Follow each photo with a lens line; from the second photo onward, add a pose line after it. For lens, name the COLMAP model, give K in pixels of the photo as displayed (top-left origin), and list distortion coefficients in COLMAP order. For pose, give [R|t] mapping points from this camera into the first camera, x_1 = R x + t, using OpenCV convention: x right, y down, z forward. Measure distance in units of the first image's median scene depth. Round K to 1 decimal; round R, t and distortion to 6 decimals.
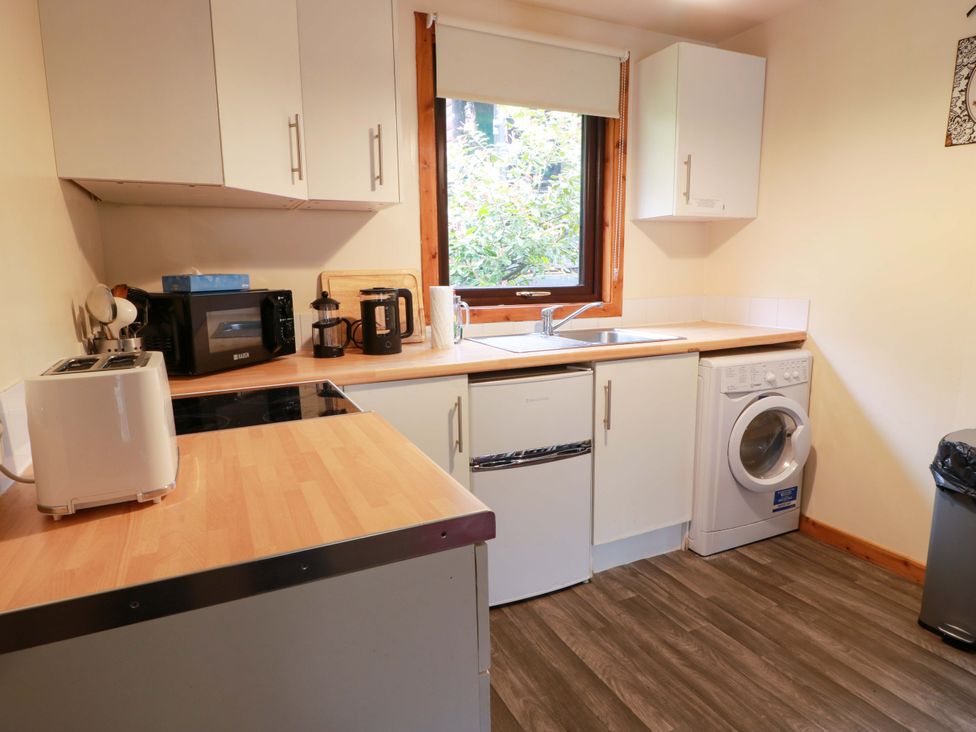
lens RADIAL K [[585.4, 0, 488.2], [0, 585.4, 365.5], [0, 0, 1]] dist [-0.004932, 0.000395]
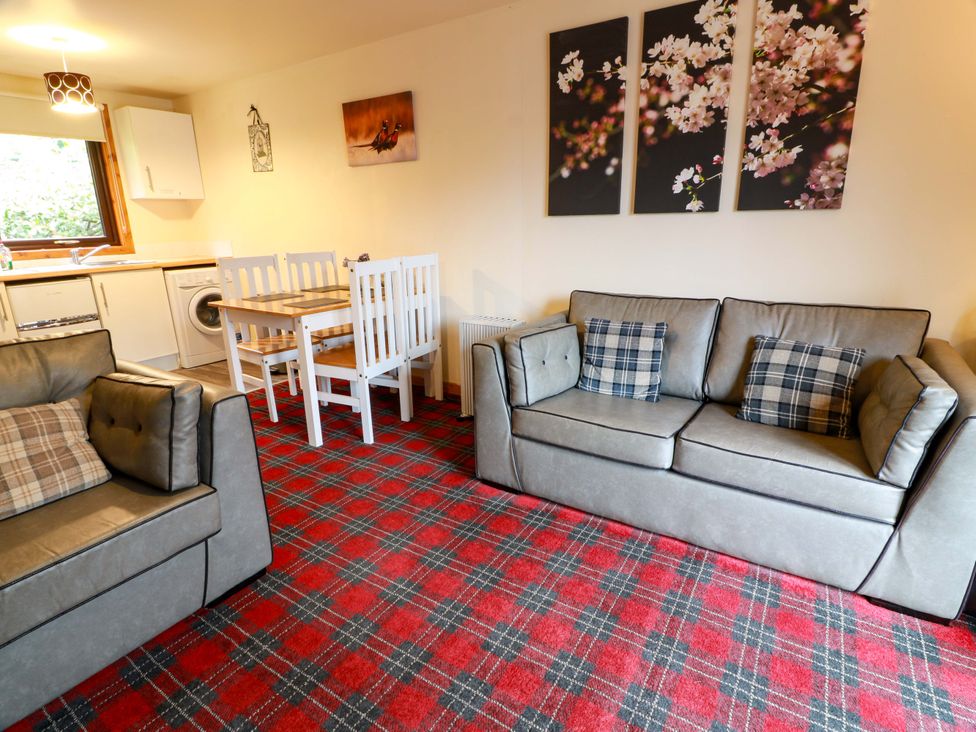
lens RADIAL K [[507.9, 0, 488.4], [0, 507.9, 367.6], [0, 0, 1]] dist [-0.001712, -0.011720]
pose [[0.853573, -0.148499, 0.499360, 0.430640], [0.091879, 0.986400, 0.136283, 0.198649], [-0.512807, -0.070447, 0.855609, -1.215259]]
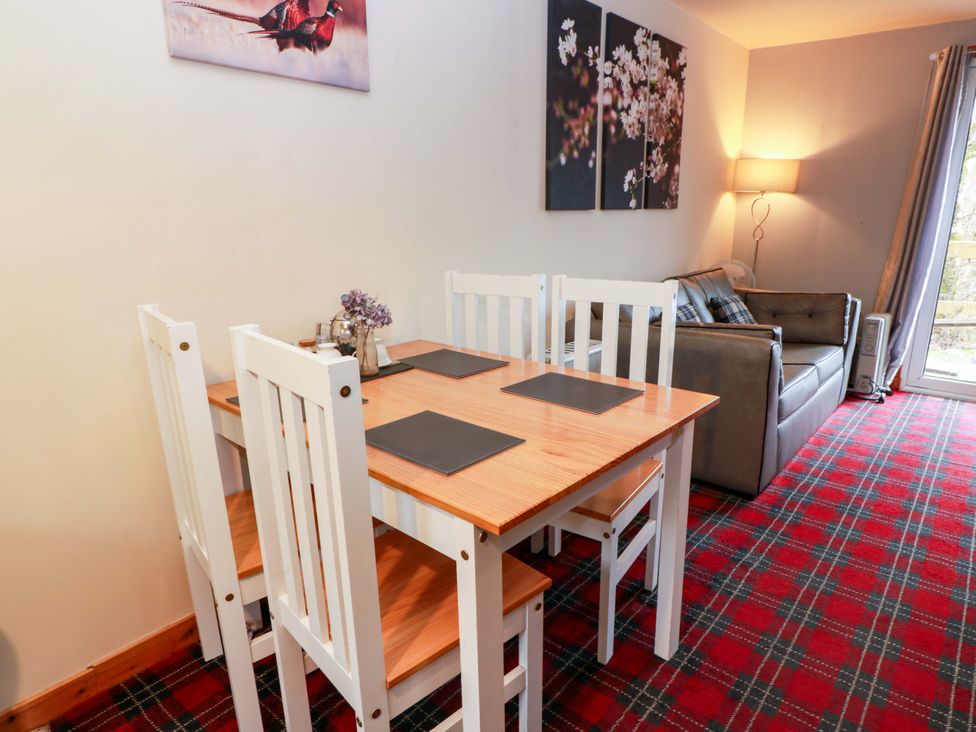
lens RADIAL K [[585.4, 0, 508.7], [0, 585.4, 365.6], [0, 0, 1]] dist [-0.004932, 0.000395]
pose [[-0.408010, -0.211450, 0.888154, 0.169634], [0.166274, 0.939330, 0.300019, -0.074859], [-0.897709, 0.270087, -0.348097, 0.465028]]
